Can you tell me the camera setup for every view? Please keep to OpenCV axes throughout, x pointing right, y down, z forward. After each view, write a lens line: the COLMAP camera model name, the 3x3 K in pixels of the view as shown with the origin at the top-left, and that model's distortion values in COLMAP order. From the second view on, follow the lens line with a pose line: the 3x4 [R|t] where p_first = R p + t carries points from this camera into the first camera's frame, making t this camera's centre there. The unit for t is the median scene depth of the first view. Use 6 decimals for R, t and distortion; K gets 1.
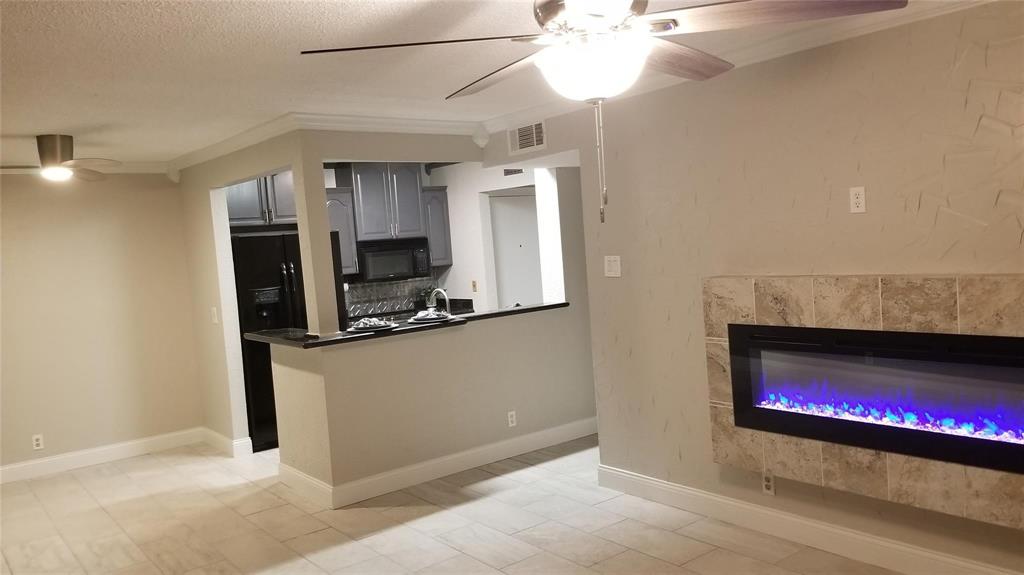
lens RADIAL K [[783.8, 0, 512.0], [0, 783.8, 287.5], [0, 0, 1]] dist [0.093446, -0.256189]
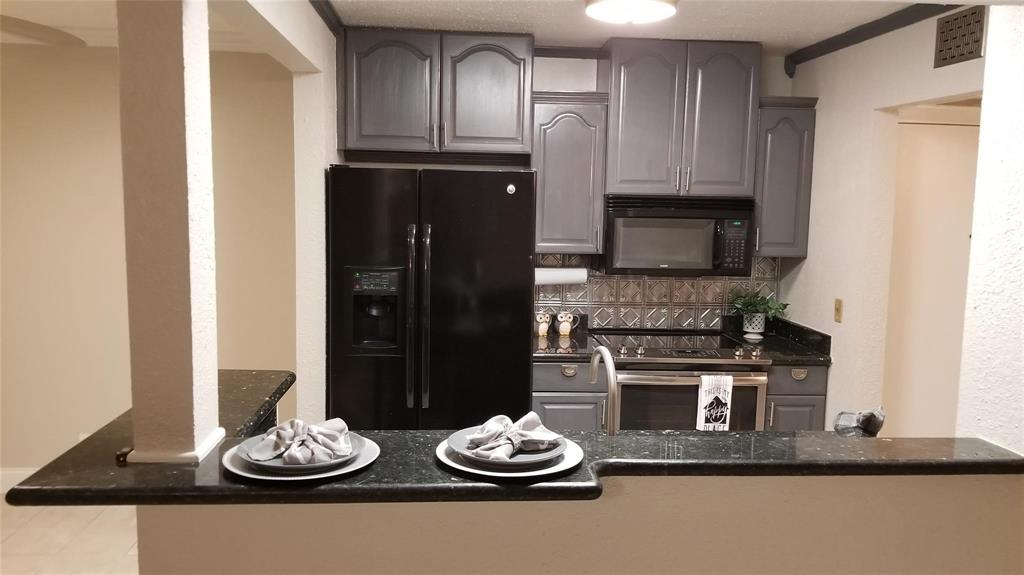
lens RADIAL K [[796.3, 0, 495.5], [0, 796.3, 275.2], [0, 0, 1]] dist [0.090652, -0.167684]
pose [[0.824294, 0.146017, -0.547008, 0.053527], [-0.116908, 0.989246, 0.087896, -0.050469], [0.553960, -0.008503, 0.832500, 0.587706]]
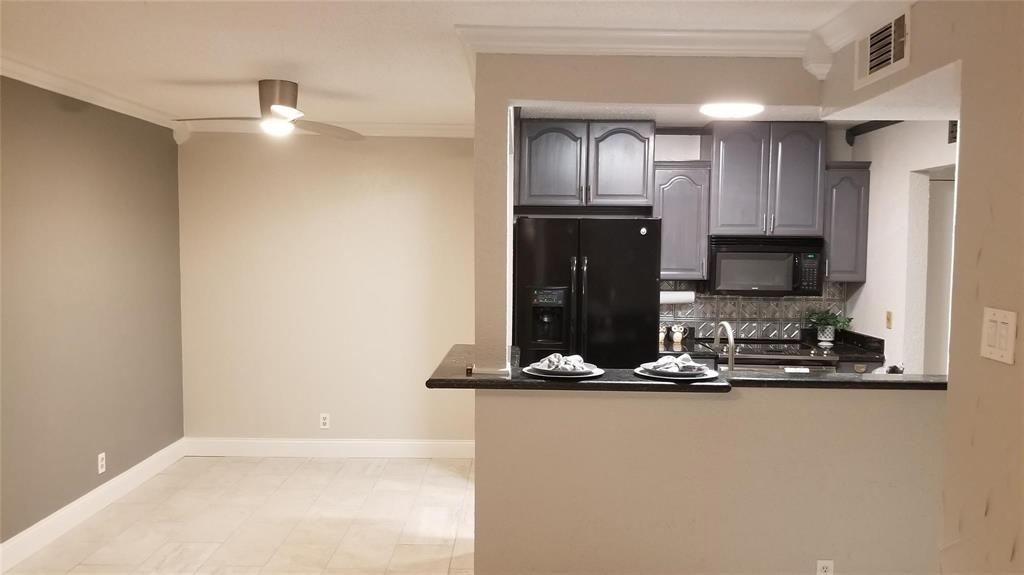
lens RADIAL K [[790.7, 0, 502.1], [0, 790.7, 288.6], [0, 0, 1]] dist [0.088966, -0.182200]
pose [[0.774161, 0.117301, -0.622025, 0.132137], [-0.108526, 0.992725, 0.052138, -0.032388], [0.623616, 0.027143, 0.781259, 0.367036]]
